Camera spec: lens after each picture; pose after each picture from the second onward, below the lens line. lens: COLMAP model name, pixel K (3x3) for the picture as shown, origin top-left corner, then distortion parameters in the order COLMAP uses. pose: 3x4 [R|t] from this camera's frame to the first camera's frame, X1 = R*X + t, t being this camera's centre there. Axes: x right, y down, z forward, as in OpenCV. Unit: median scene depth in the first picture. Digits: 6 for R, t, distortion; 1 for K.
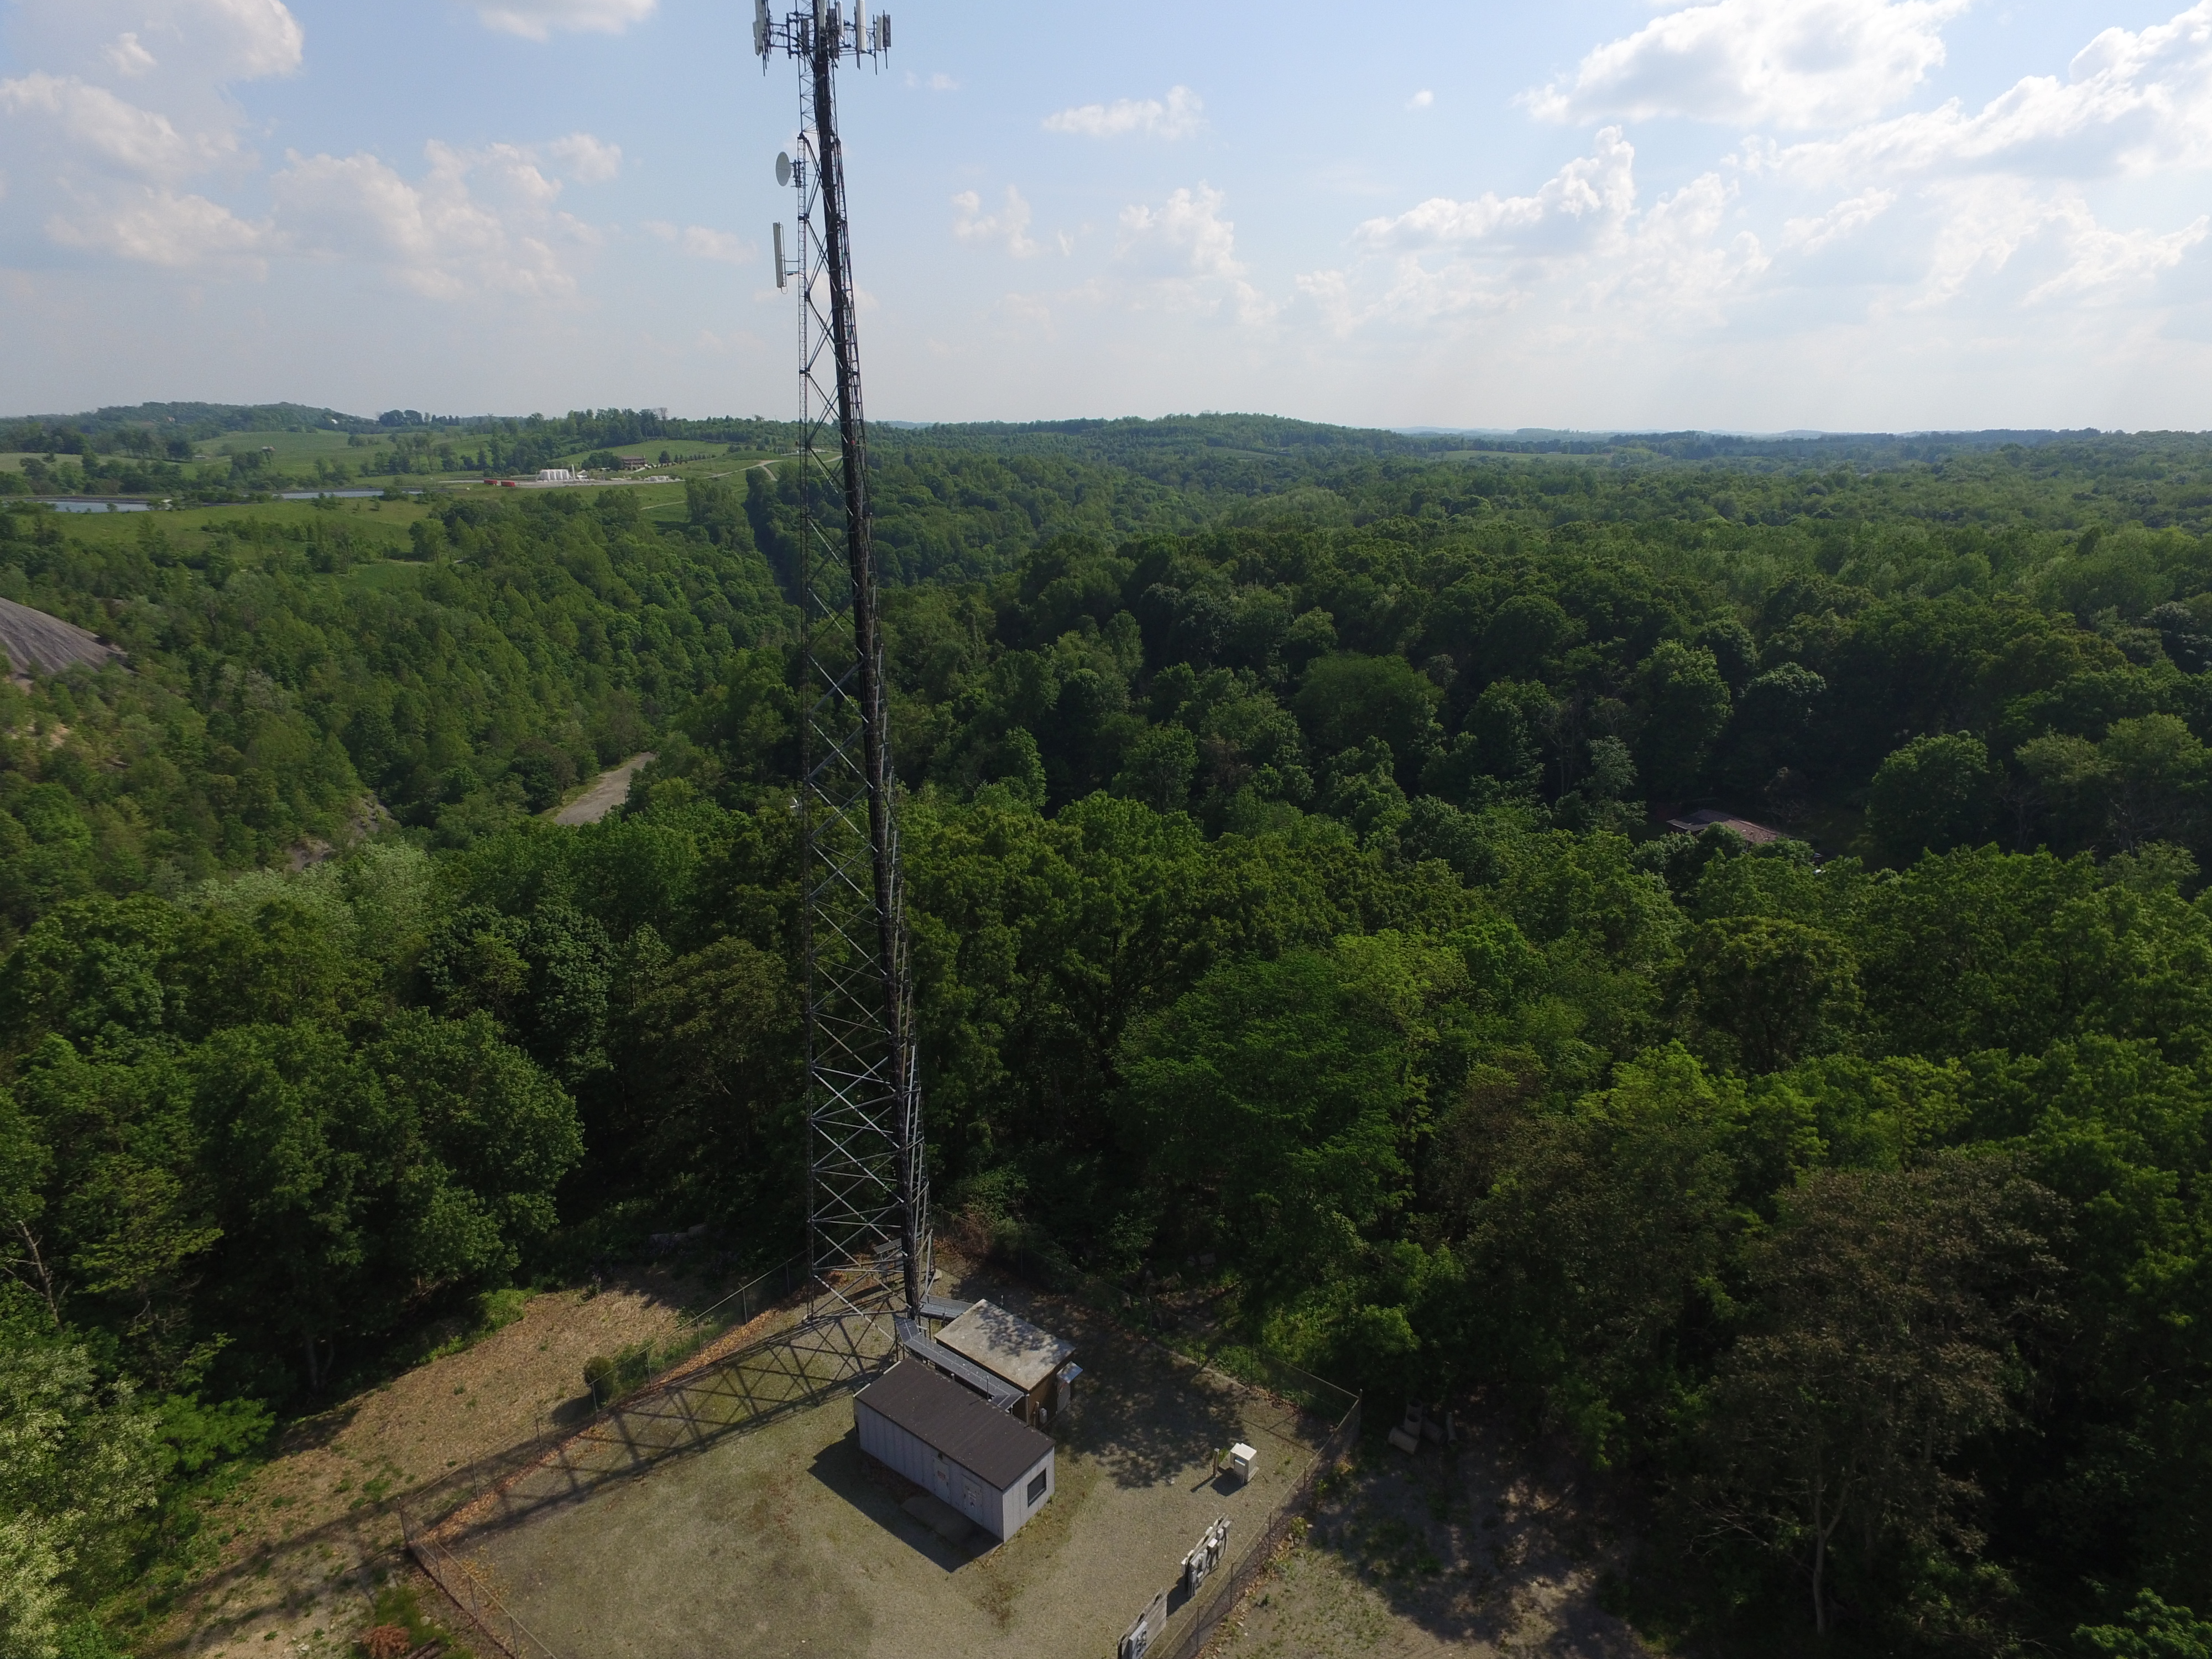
lens RADIAL K [[1286.1, 0, 1118.7], [0, 1286.1, 835.6], [0, 0, 1]] dist [-0.017343, 0.016824]
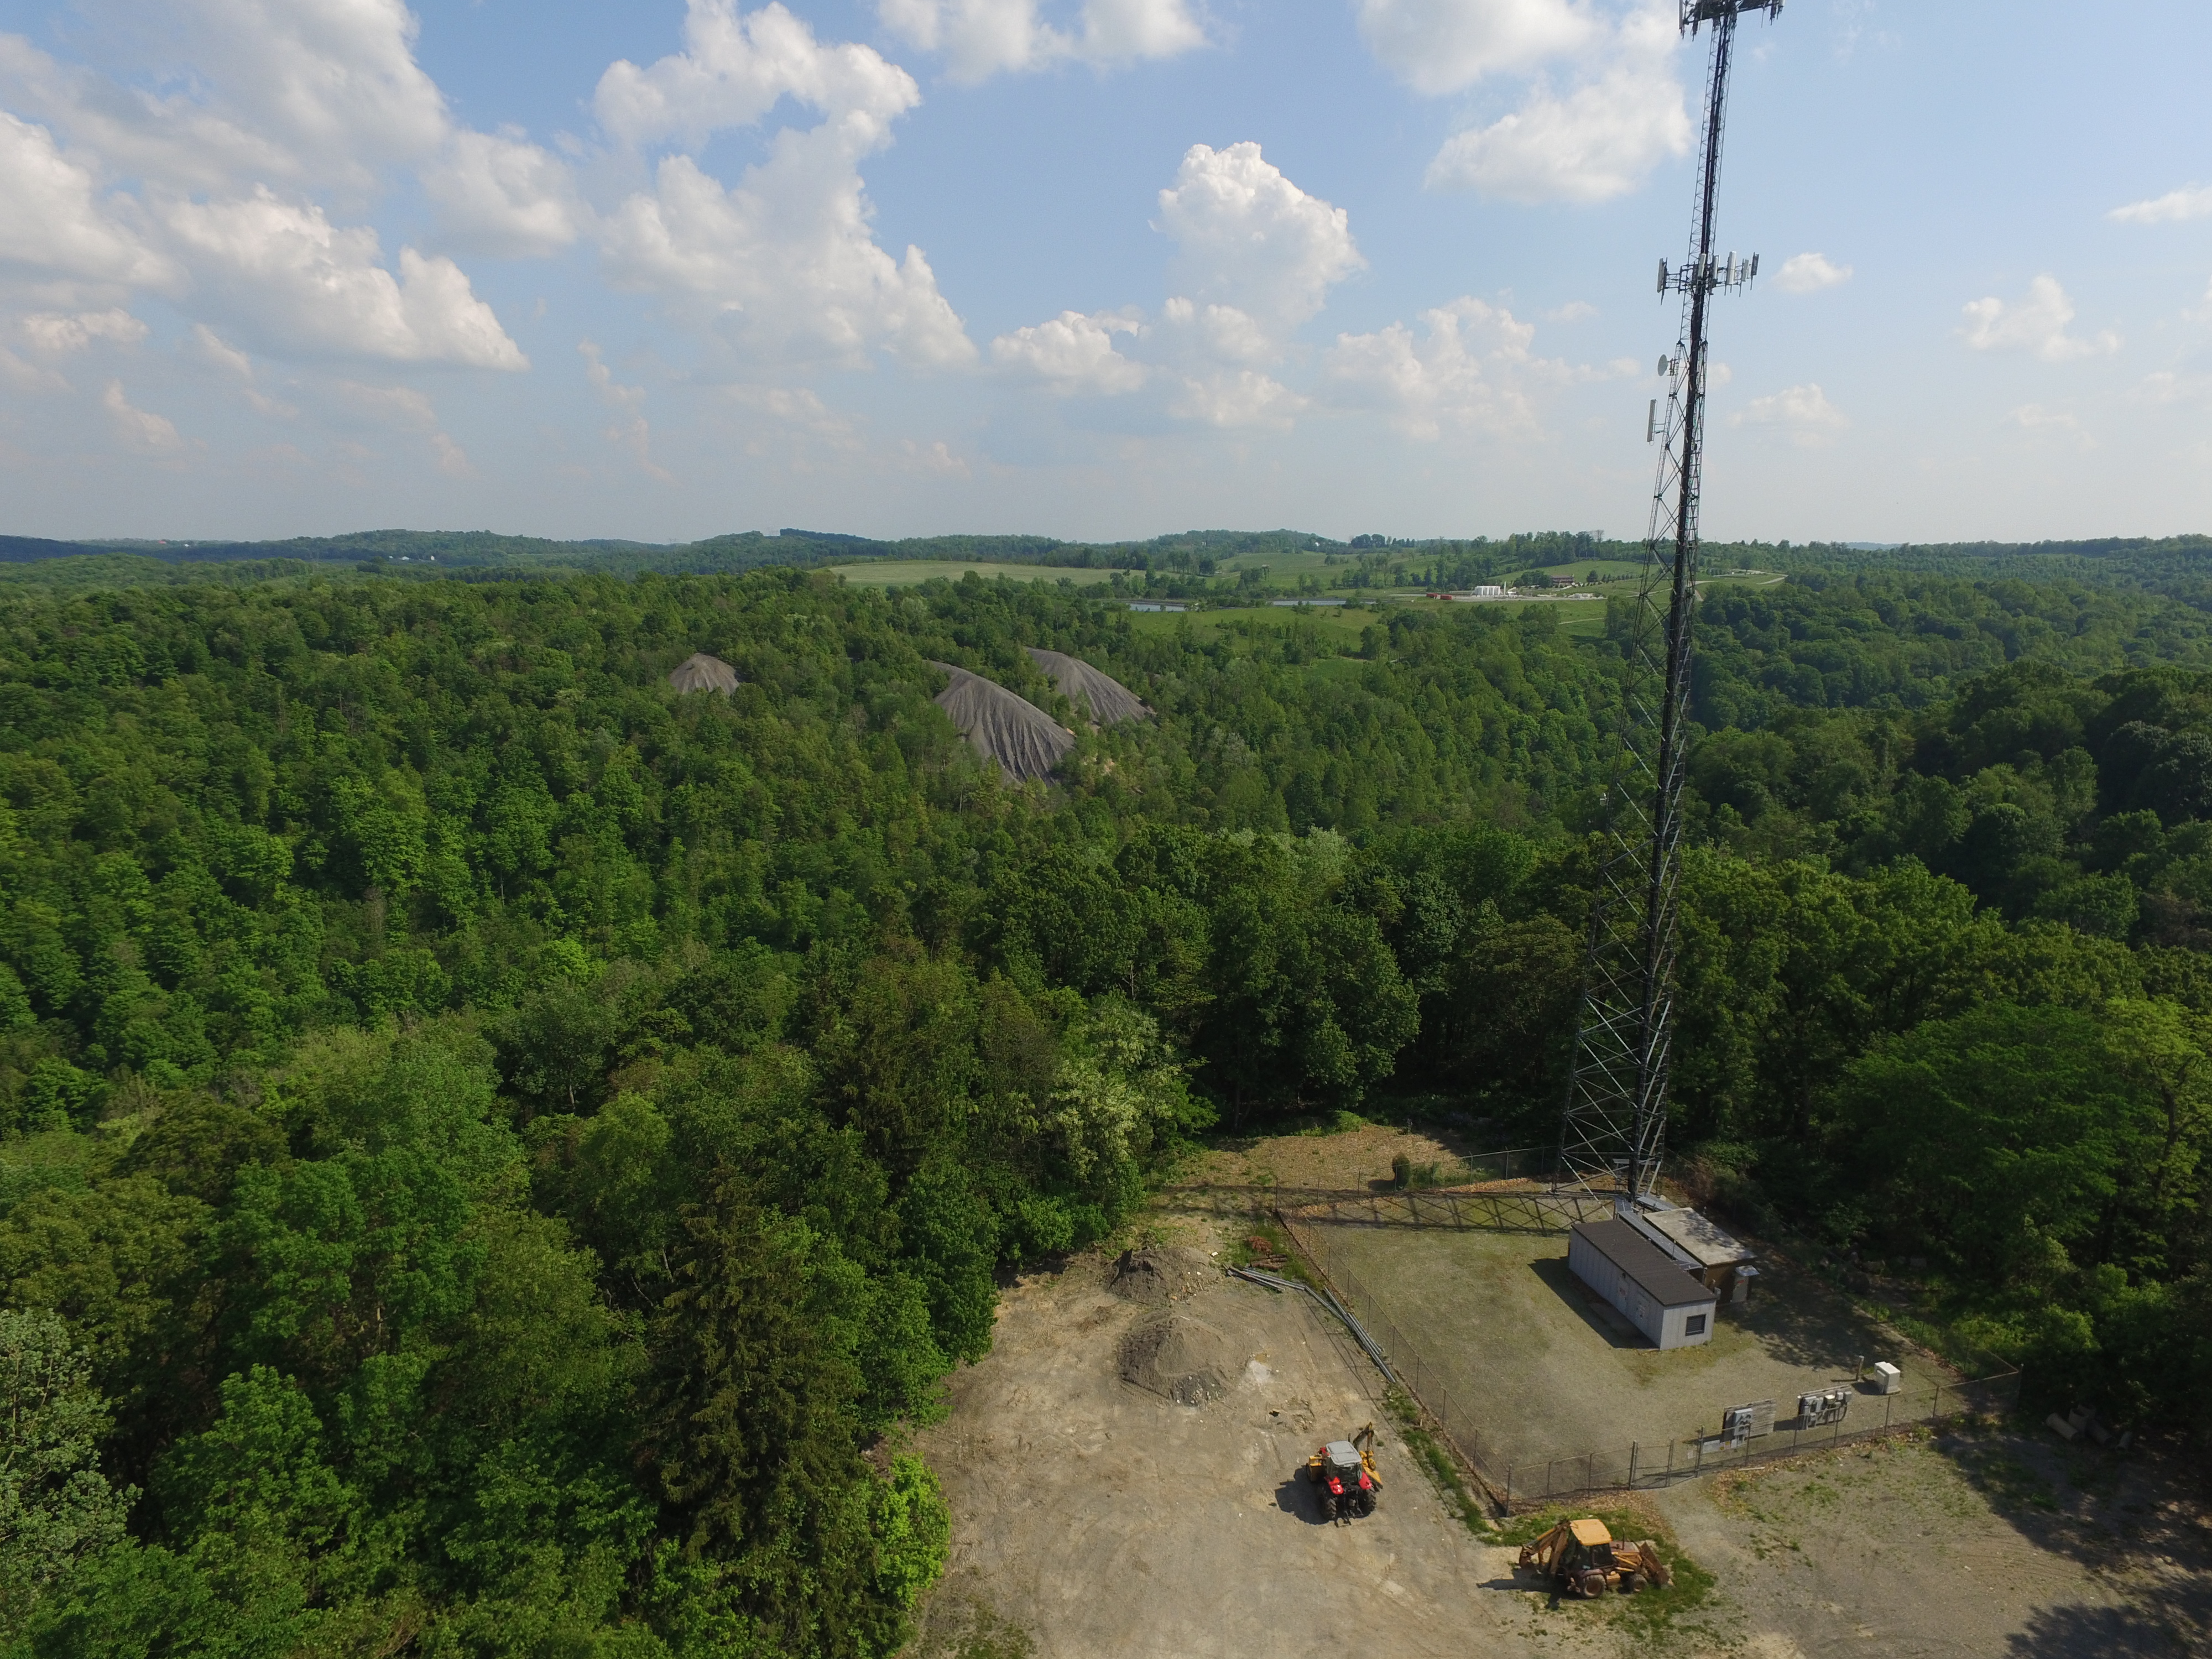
lens RADIAL K [[1286.1, 0, 1111.6], [0, 1286.1, 817.5], [0, 0, 1]] dist [-0.017343, 0.016824]
pose [[0.776222, 0.124756, -0.617993, 0.160655], [-0.187184, 0.981630, -0.036946, 0.121091], [0.602031, 0.144357, 0.785315, -0.339533]]
